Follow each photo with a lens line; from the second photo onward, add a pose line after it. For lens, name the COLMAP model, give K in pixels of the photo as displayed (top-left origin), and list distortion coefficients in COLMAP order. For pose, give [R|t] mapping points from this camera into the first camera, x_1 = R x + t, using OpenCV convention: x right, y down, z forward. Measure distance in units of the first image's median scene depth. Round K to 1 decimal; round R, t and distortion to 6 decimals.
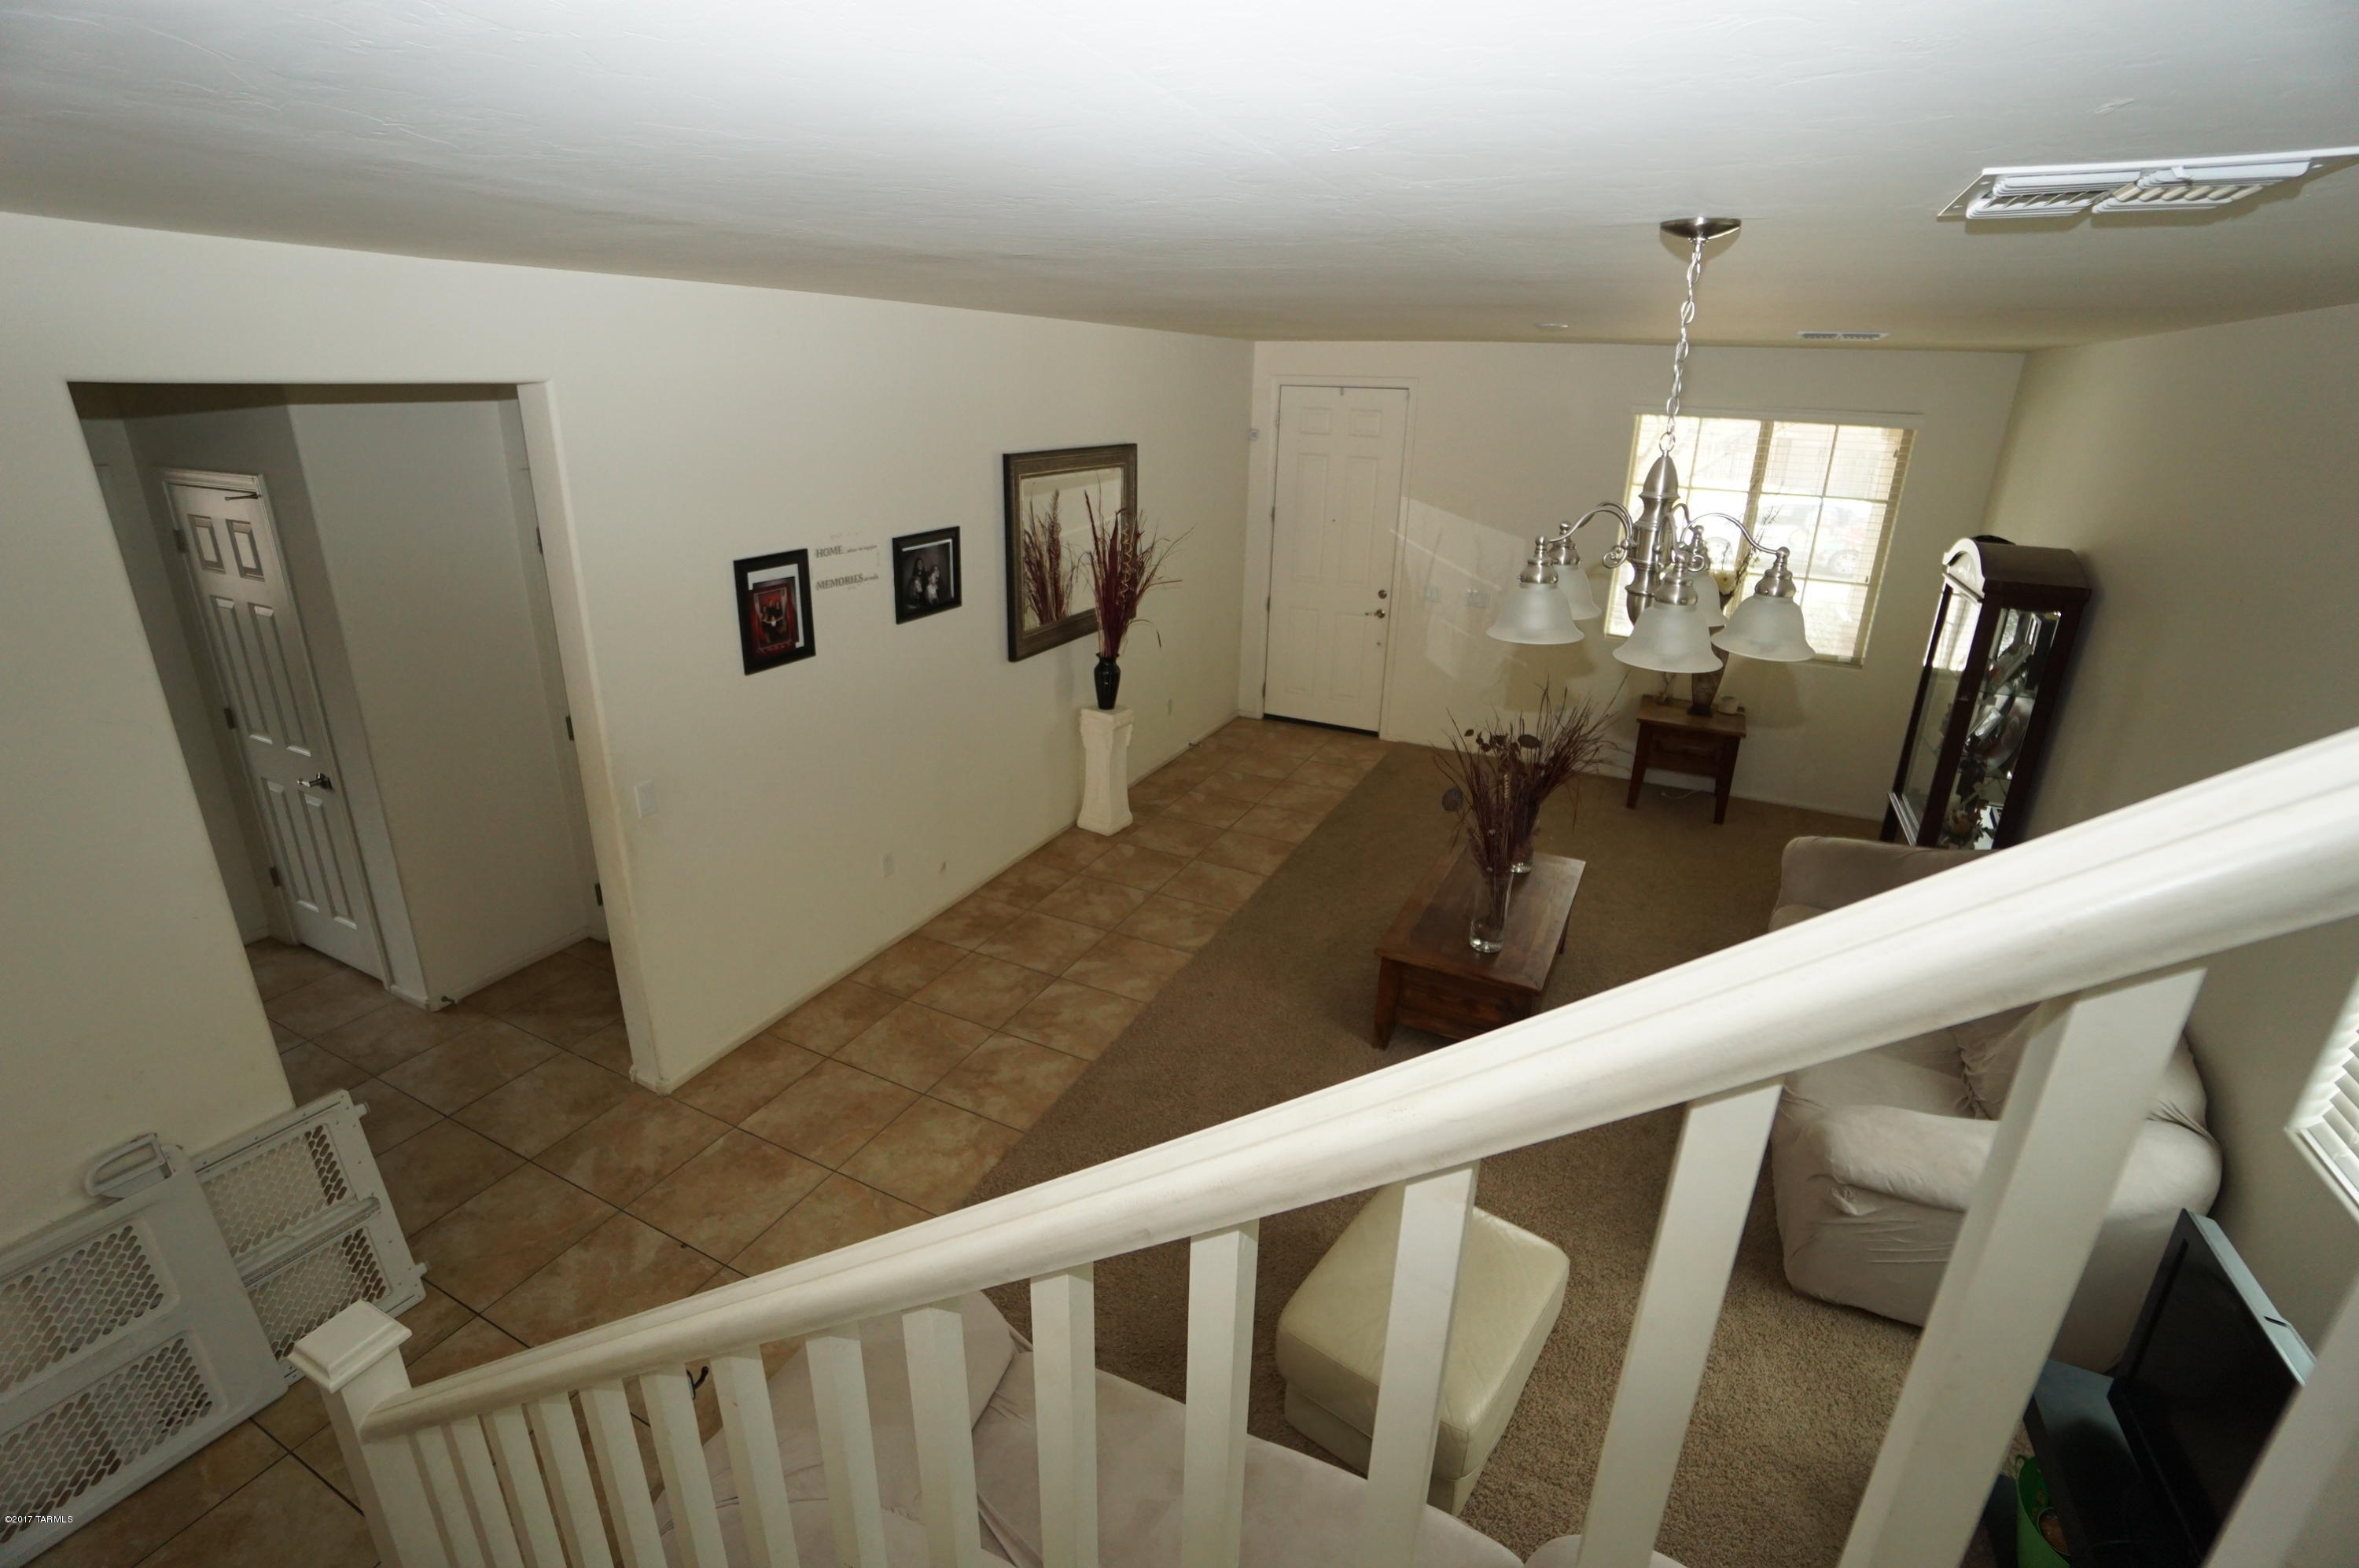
lens RADIAL K [[1045.2, 0, 1182.8], [0, 1045.2, 755.8], [0, 0, 1]] dist [-0.069481, 0.022861]
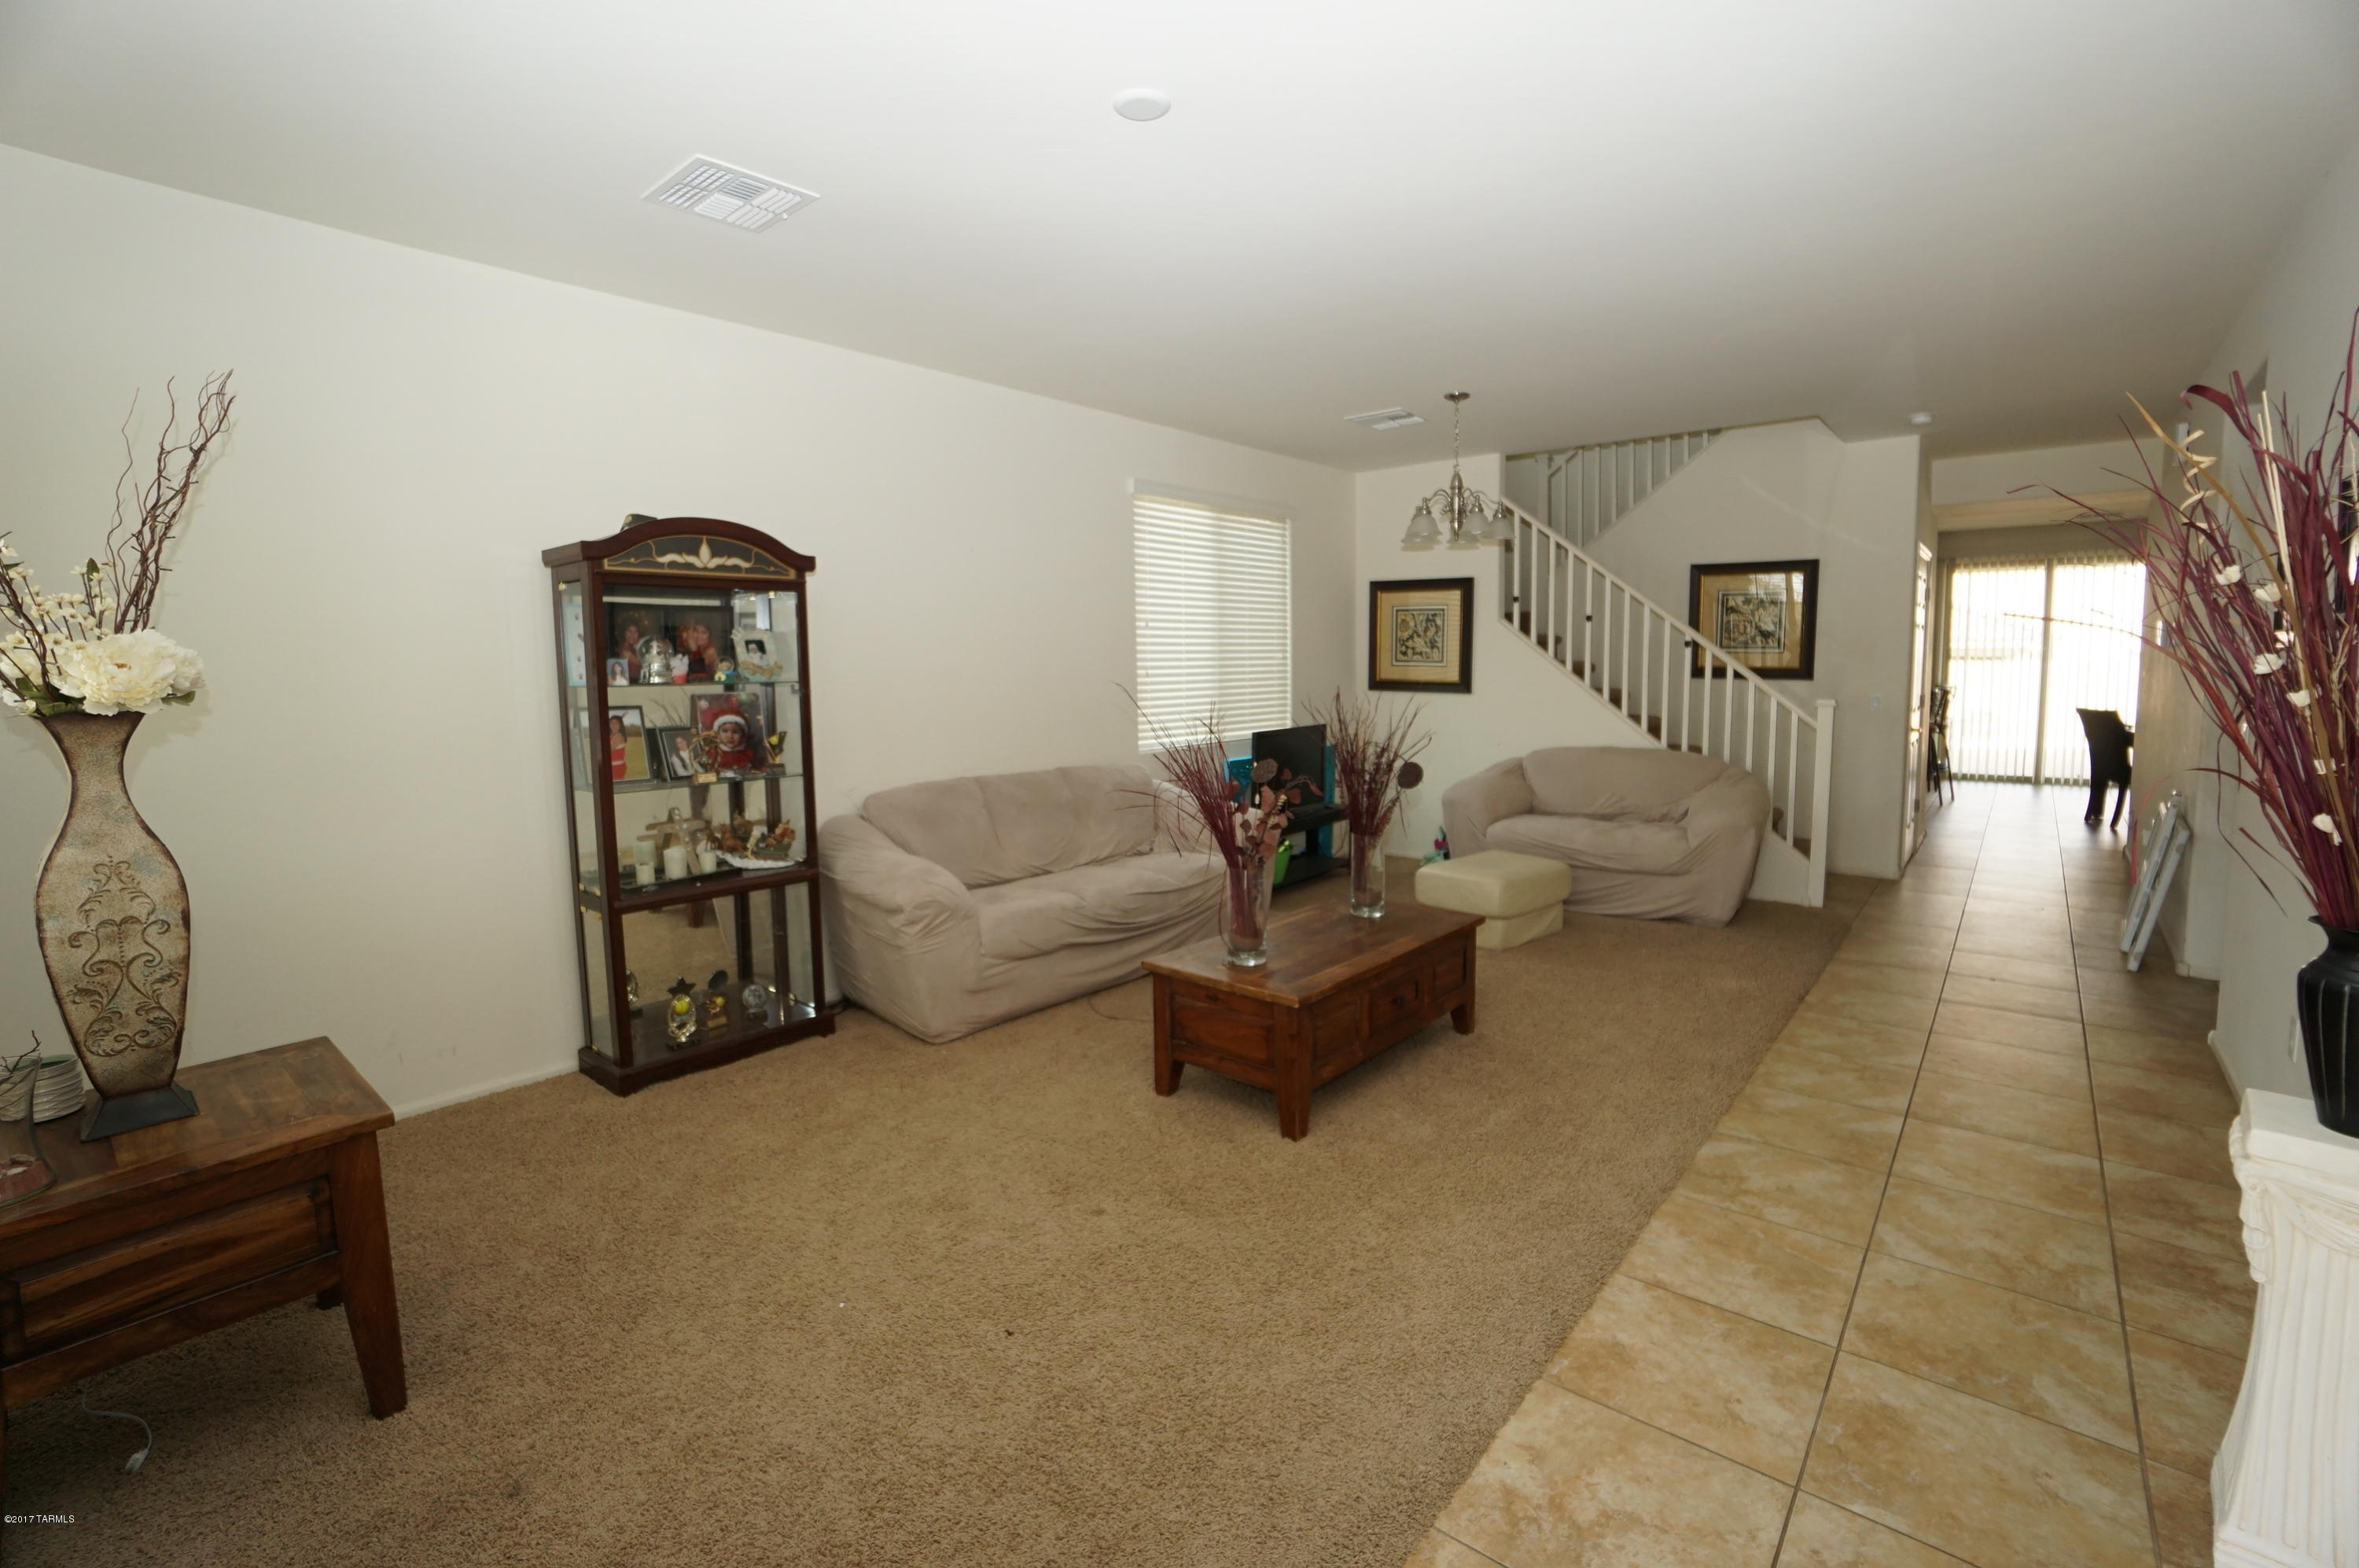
lens RADIAL K [[1045.2, 0, 1182.8], [0, 1045.2, 755.8], [0, 0, 1]] dist [-0.069481, 0.022861]
pose [[-0.970534, -0.029676, 0.239131, 0.168813], [0.073378, 0.908859, 0.410599, -0.275440], [-0.229522, 0.416047, -0.879900, 1.374161]]
